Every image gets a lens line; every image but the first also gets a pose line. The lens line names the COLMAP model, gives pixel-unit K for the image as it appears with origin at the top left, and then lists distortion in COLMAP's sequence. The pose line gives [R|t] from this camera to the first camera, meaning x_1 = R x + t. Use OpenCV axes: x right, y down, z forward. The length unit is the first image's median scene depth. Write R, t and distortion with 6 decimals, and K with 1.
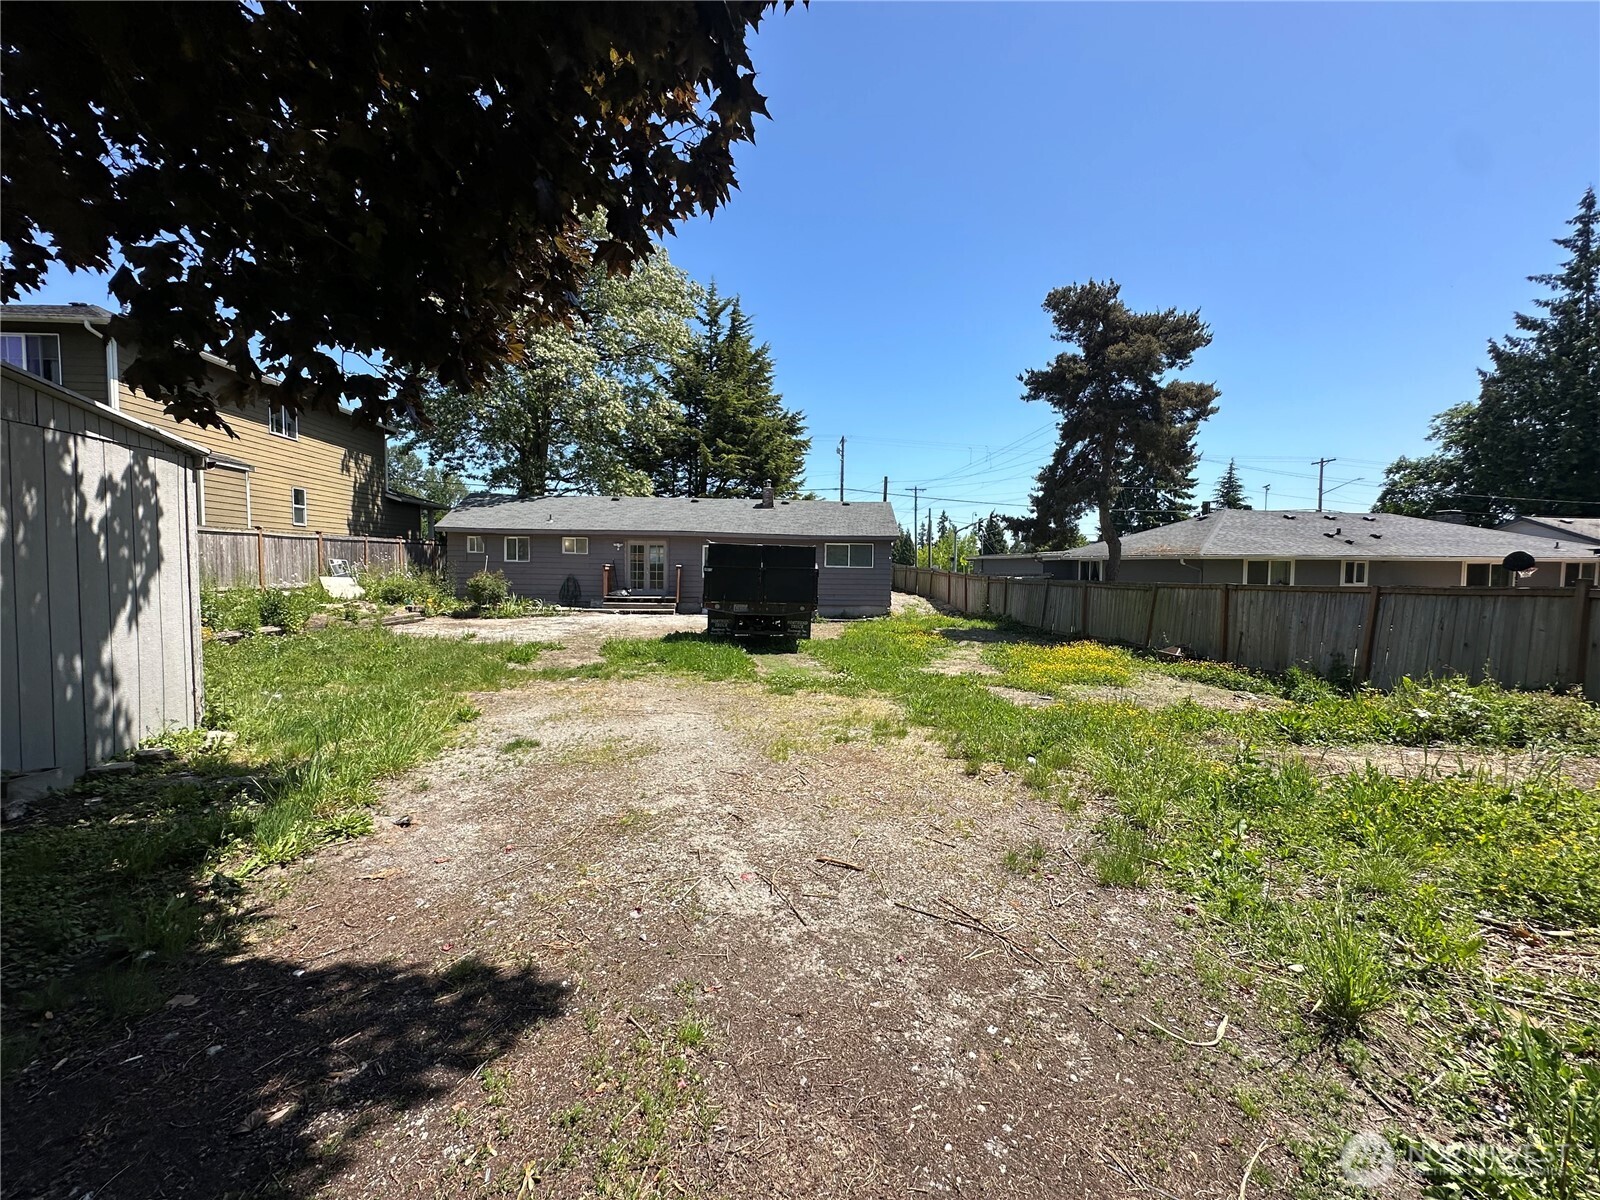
lens RADIAL K [[641.0, 0, 799.5], [0, 641.0, 602.7], [0, 0, 1]] dist [0.000735, -0.000087]
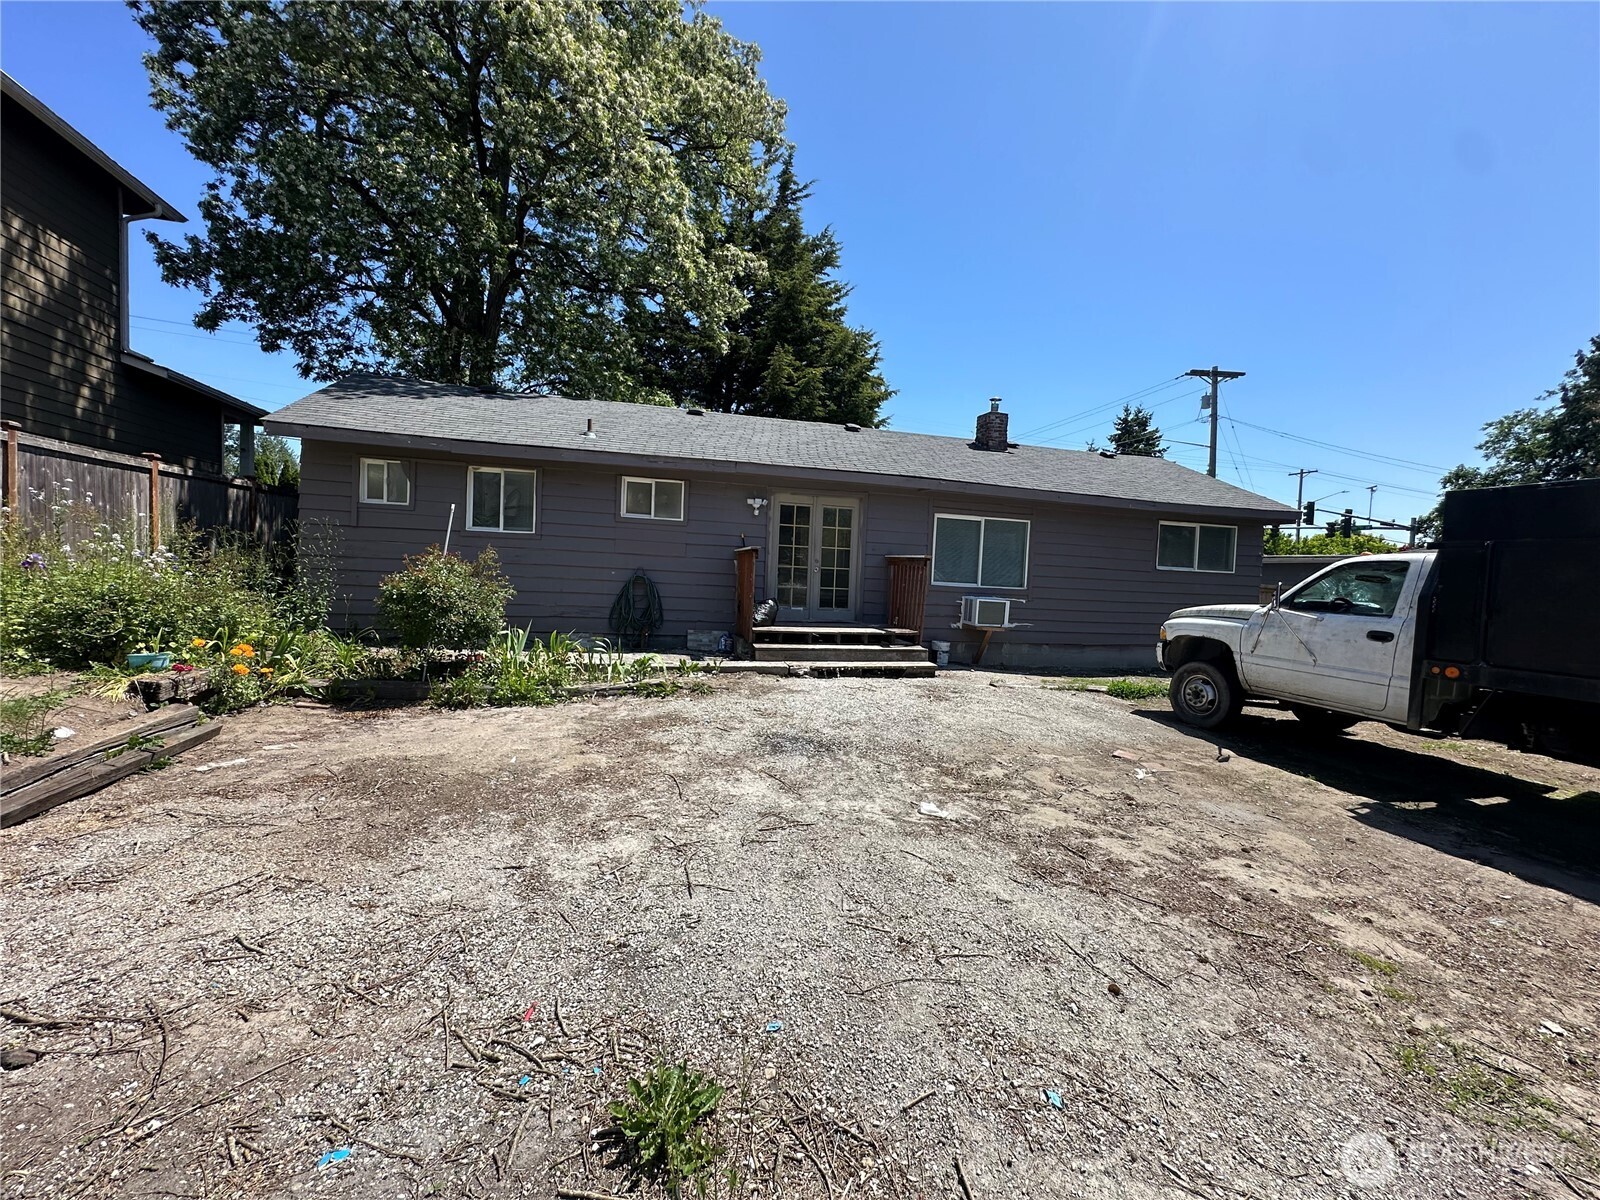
lens RADIAL K [[641.0, 0, 799.6], [0, 641.0, 600.9], [0, 0, 1]] dist [0.000735, -0.000087]
pose [[0.980805, 0.018750, 0.194087, -0.335575], [-0.018261, 0.999824, -0.004311, -0.024008], [-0.194134, 0.000684, 0.980975, 0.579156]]
